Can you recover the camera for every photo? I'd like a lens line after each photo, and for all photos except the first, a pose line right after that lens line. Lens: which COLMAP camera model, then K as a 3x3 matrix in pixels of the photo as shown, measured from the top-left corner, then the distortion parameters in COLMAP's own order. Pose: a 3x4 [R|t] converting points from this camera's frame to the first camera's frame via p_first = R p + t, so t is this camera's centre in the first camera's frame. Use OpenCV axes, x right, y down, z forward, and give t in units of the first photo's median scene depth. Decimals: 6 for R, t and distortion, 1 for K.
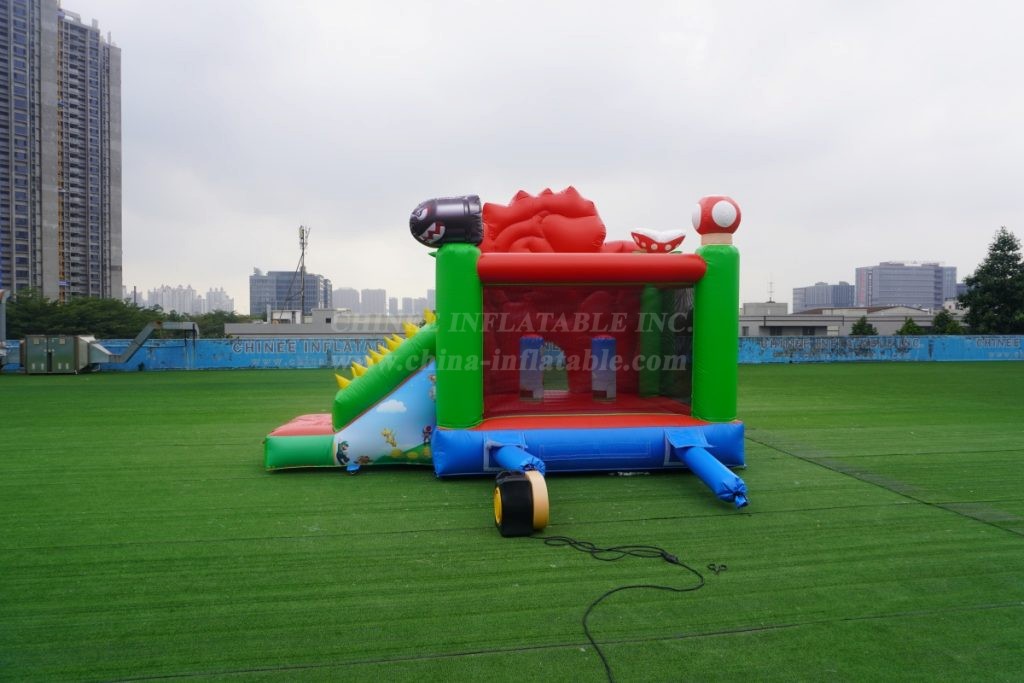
lens RADIAL K [[688.9, 0, 512.7], [0, 688.9, 334.6], [0, 0, 1]] dist [-0.013113, -0.002835]
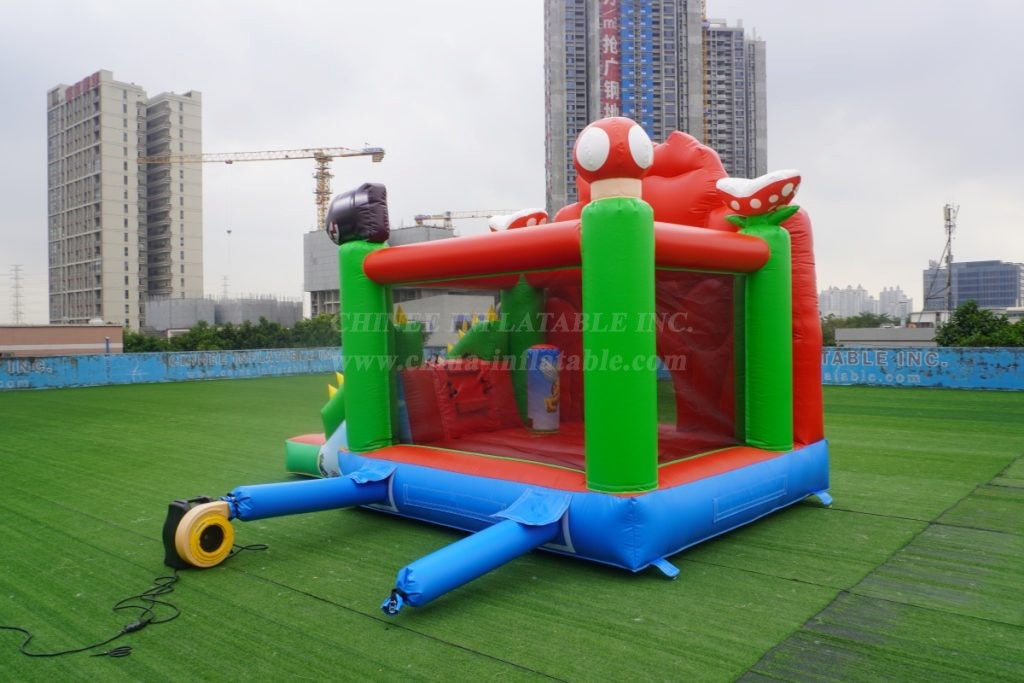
lens RADIAL K [[791.4, 0, 512.0], [0, 791.4, 335.3], [0, 0, 1]] dist [-0.029074, 0.011531]
pose [[0.637897, 0.000377, -0.770122, 0.687185], [-0.005889, 0.999973, -0.004388, -0.007569], [0.770099, 0.007334, 0.637882, 0.425167]]
